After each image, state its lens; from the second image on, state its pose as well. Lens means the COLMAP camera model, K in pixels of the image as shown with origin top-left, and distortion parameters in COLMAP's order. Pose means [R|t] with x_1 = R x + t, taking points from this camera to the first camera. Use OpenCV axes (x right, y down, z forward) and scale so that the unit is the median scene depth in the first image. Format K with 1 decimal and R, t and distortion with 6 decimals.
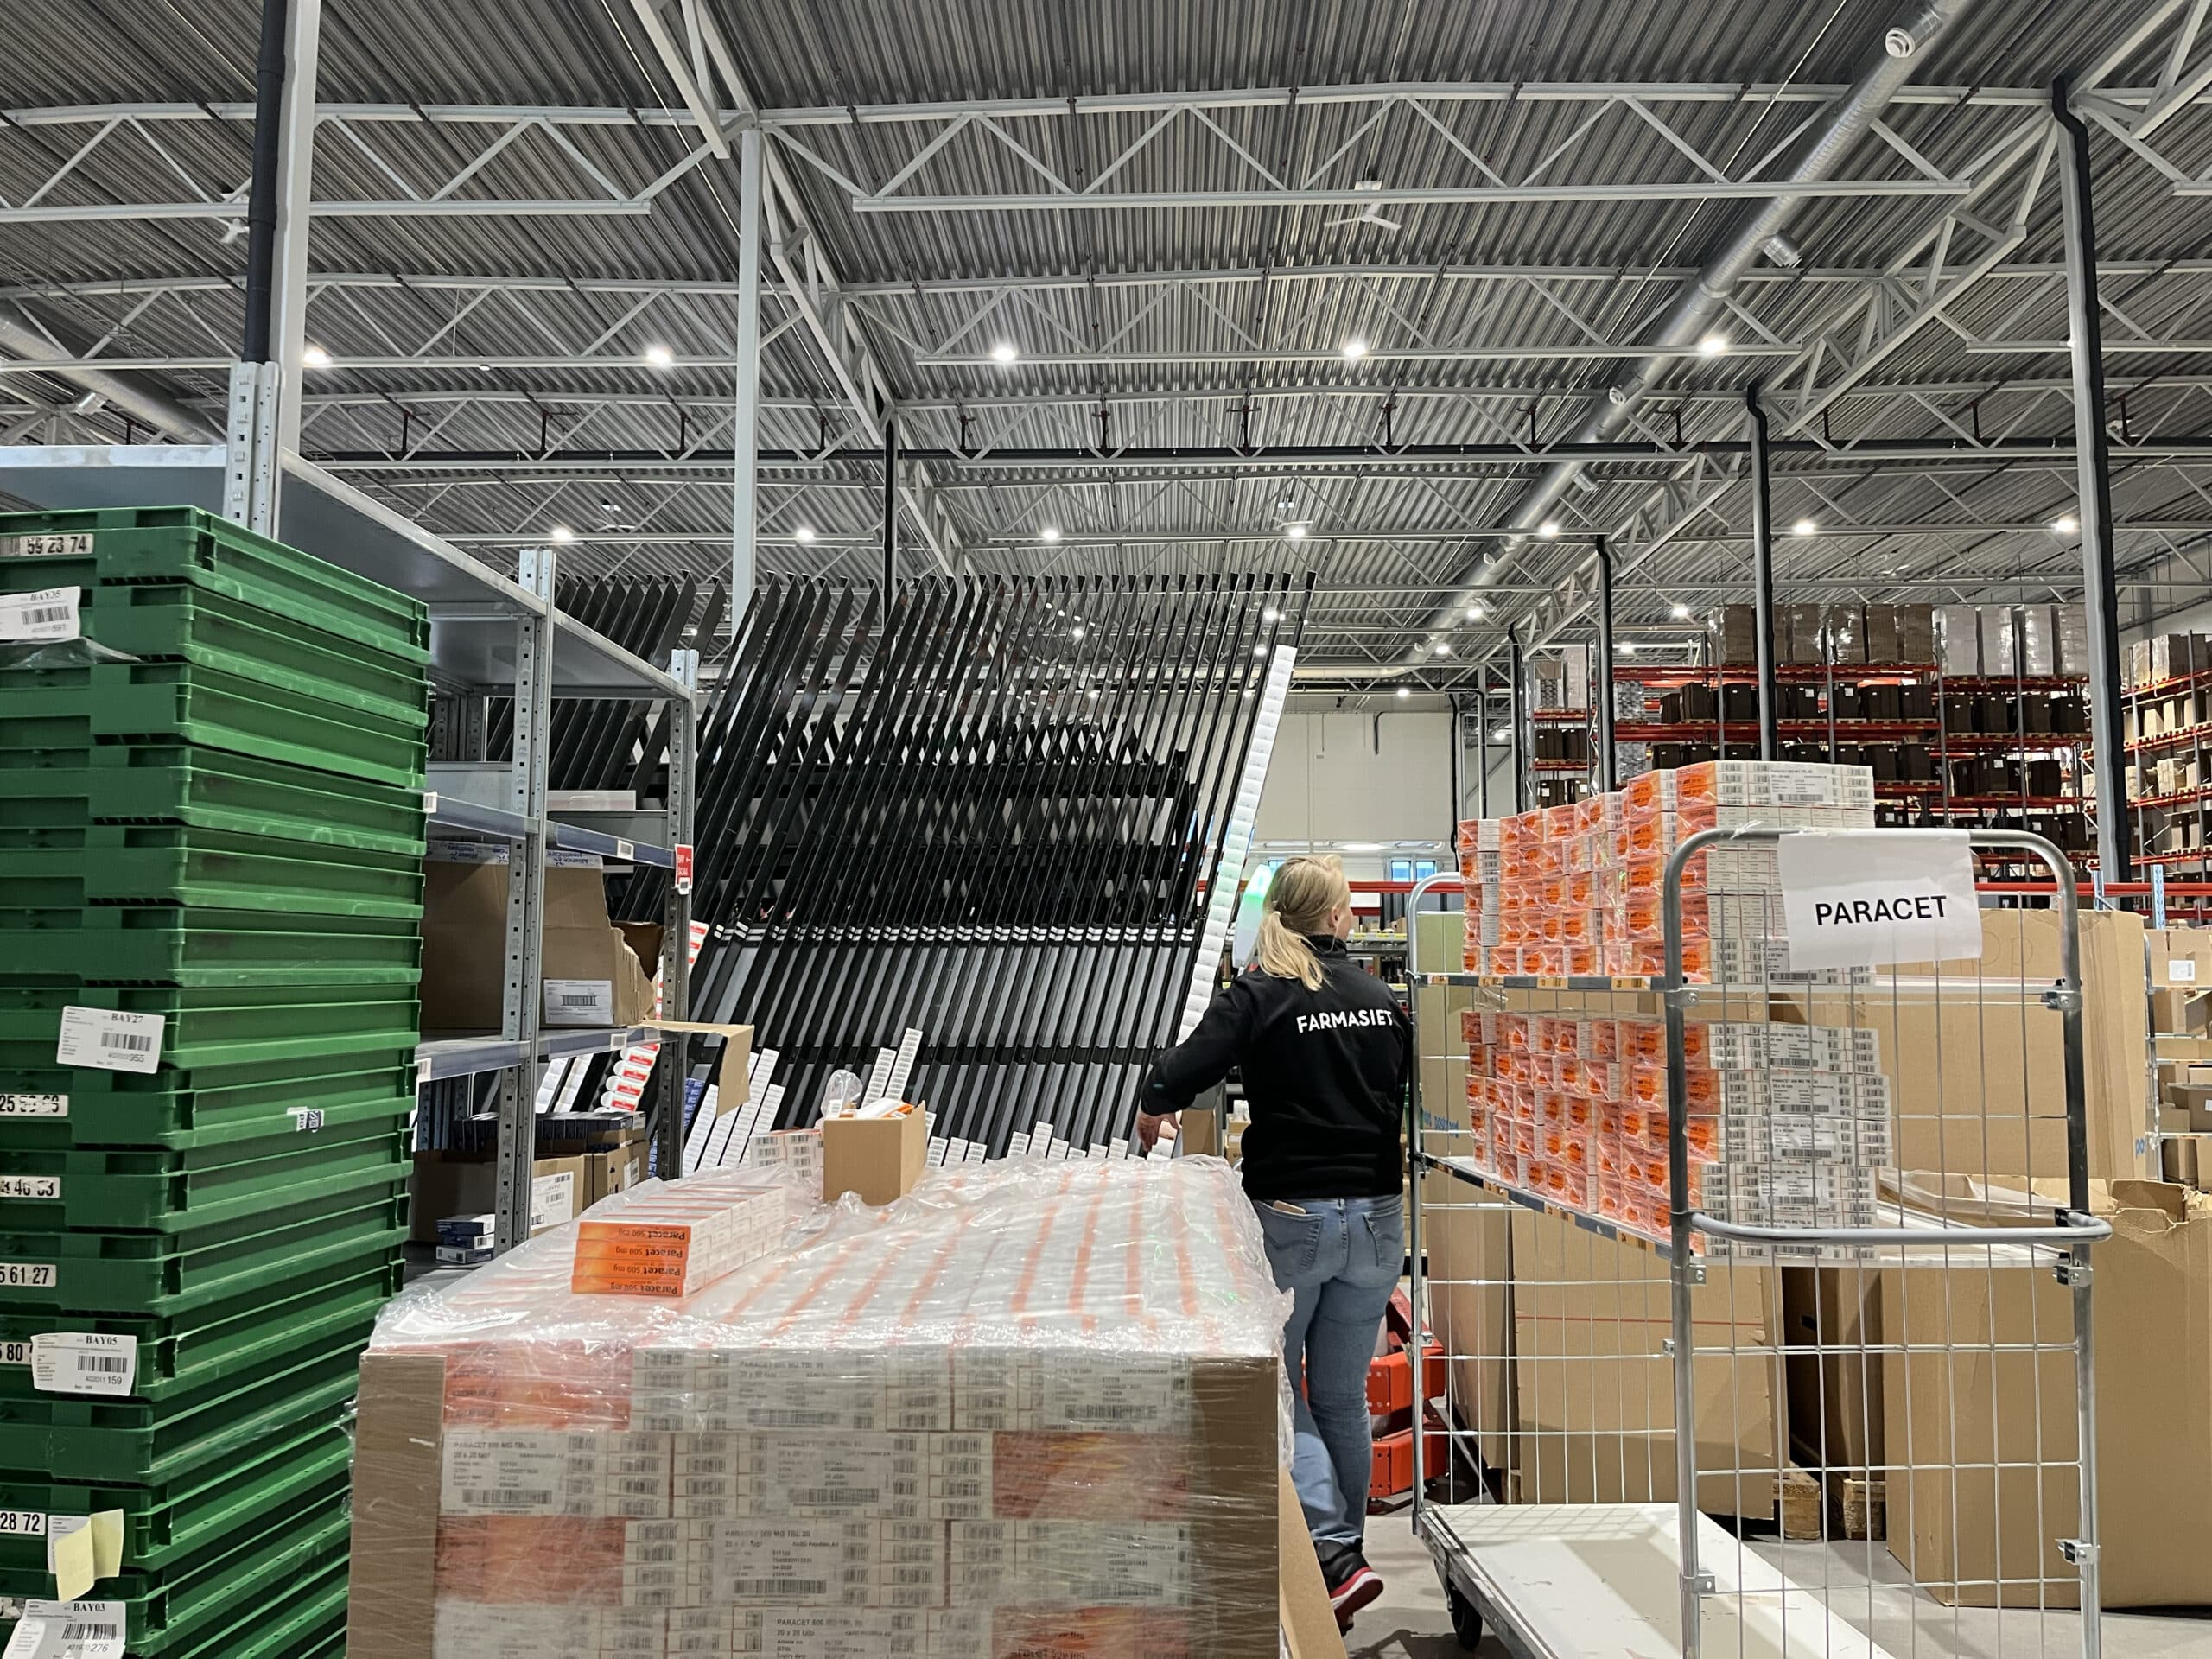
lens RADIAL K [[1704.4, 0, 1095.1], [0, 1704.4, 828.8], [0, 0, 1]] dist [0.032712, -0.033320]
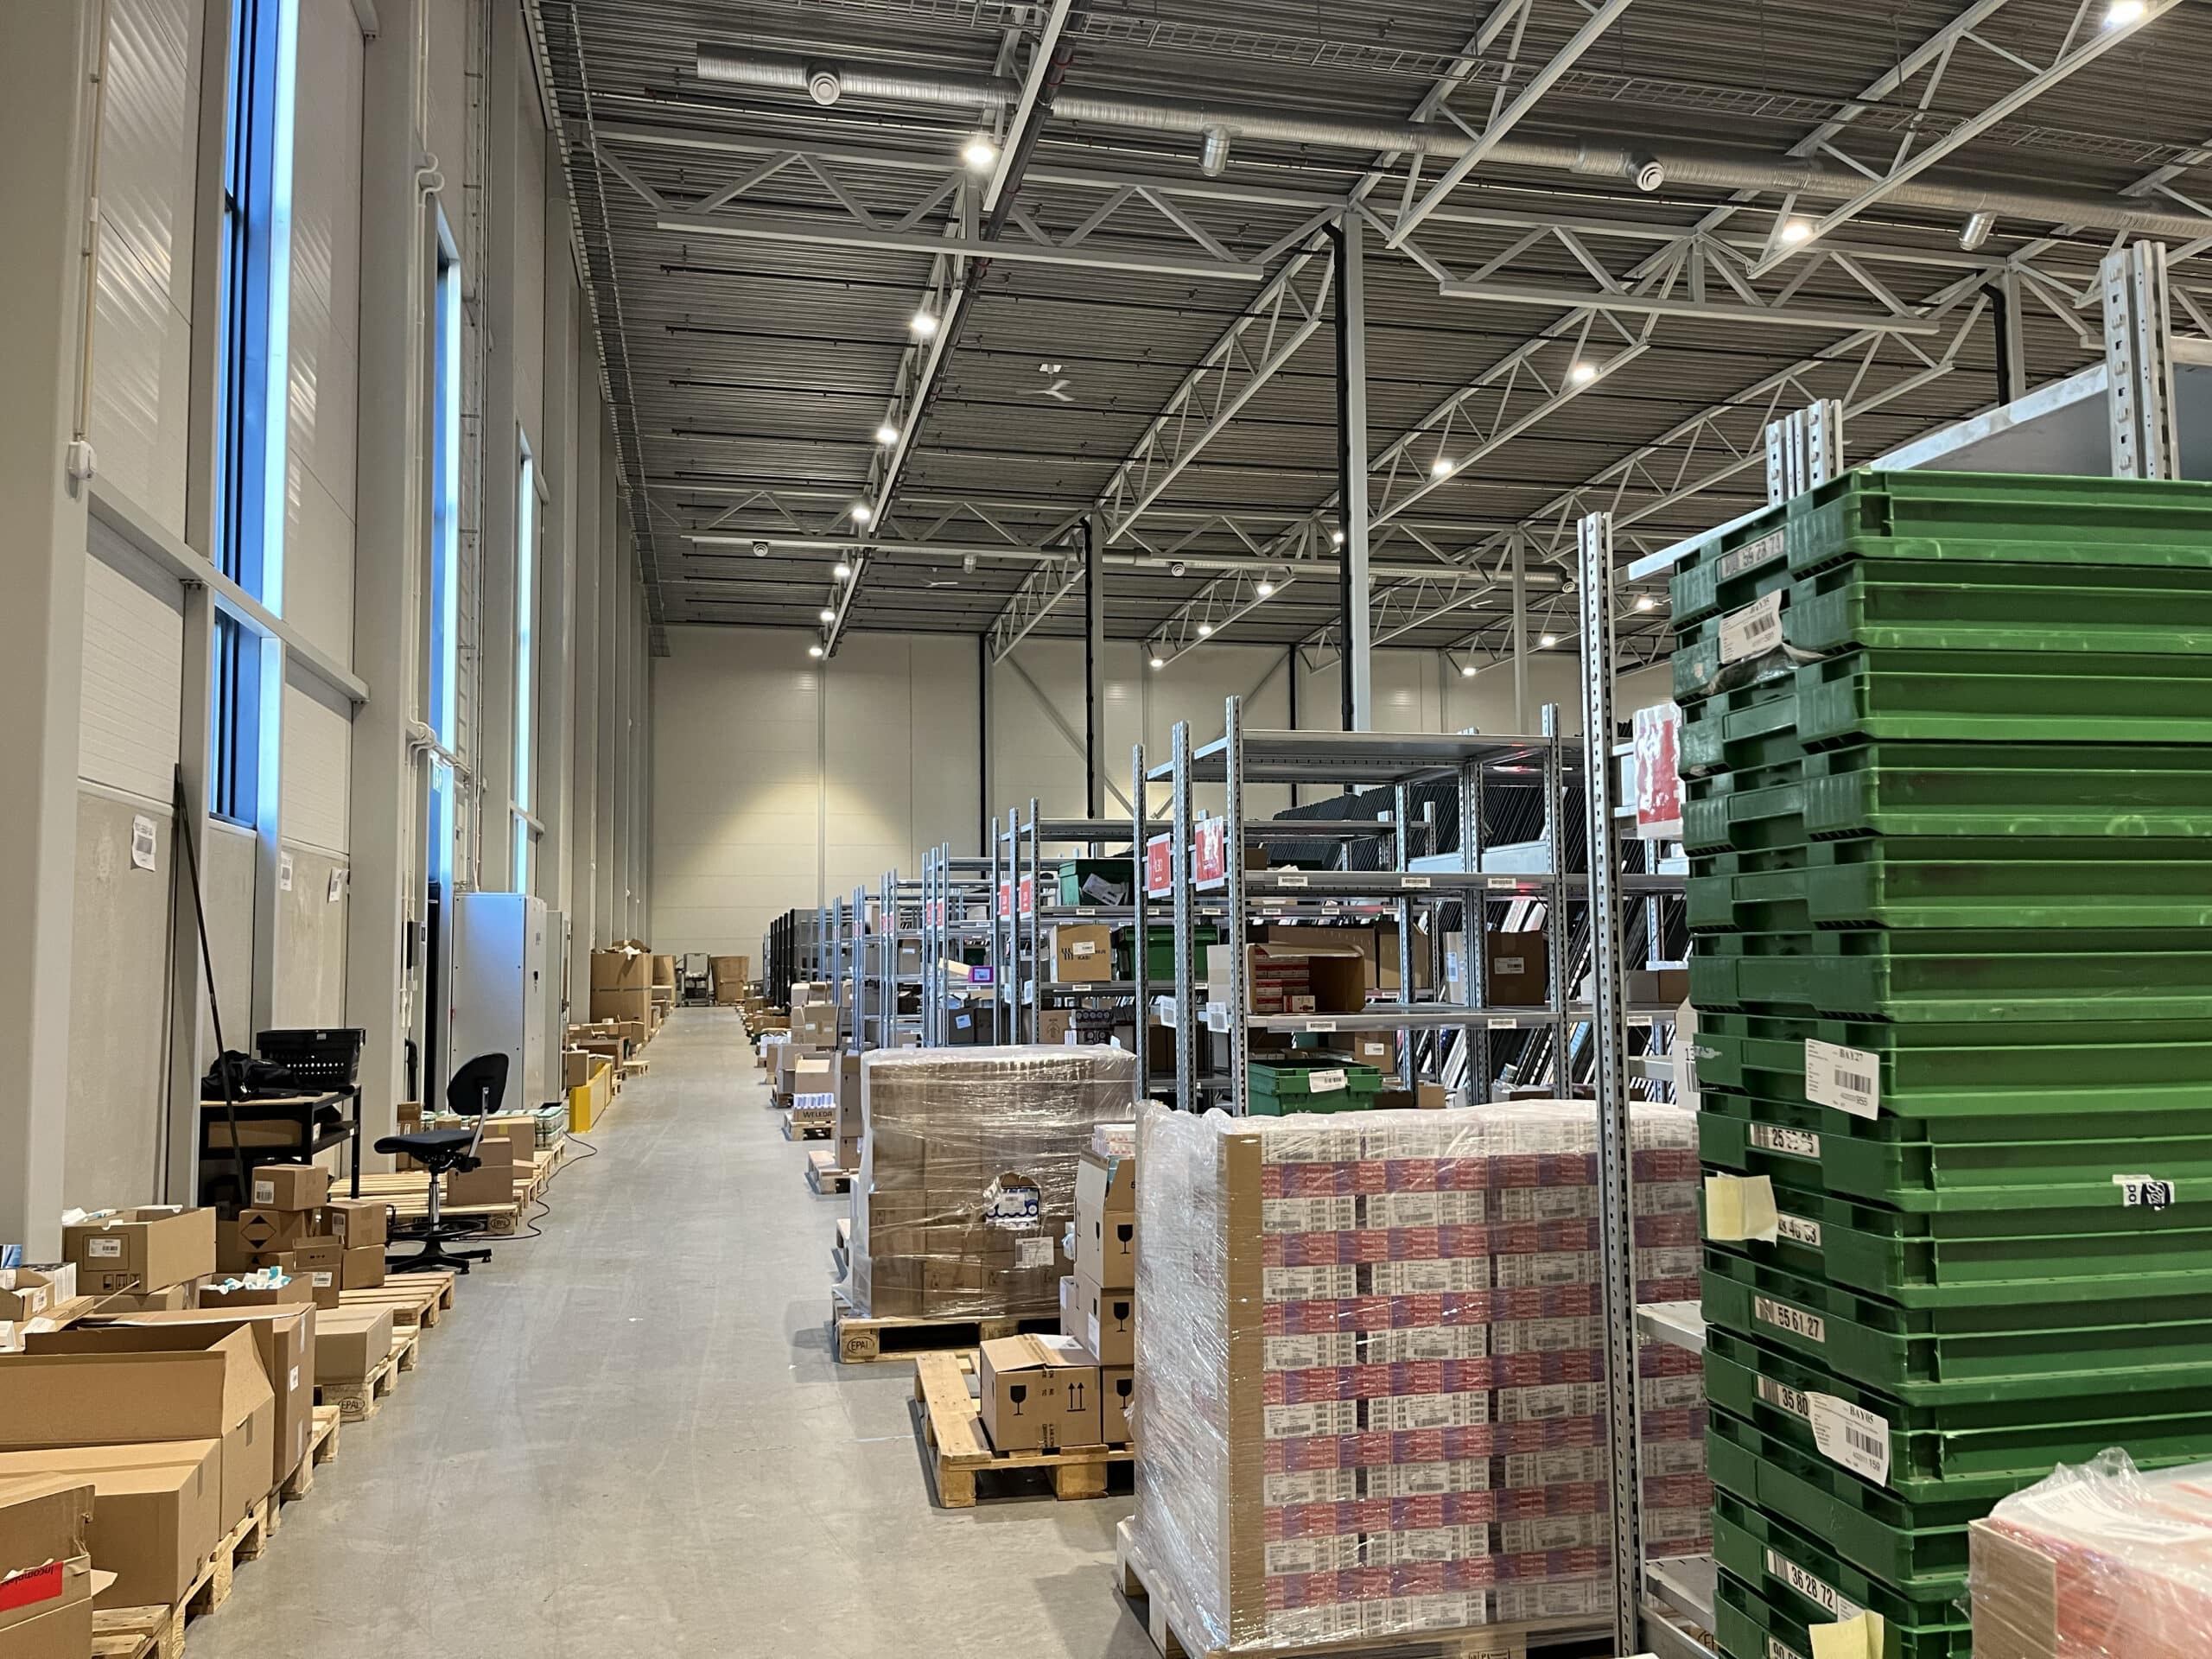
lens RADIAL K [[1704.4, 0, 1099.8], [0, 1704.4, 831.0], [0, 0, 1]] dist [0.032712, -0.033320]
pose [[0.268511, -0.078898, -0.960040, 0.193728], [0.087989, 0.994482, -0.057119, 0.010806], [0.959250, -0.069136, 0.273971, 0.386016]]
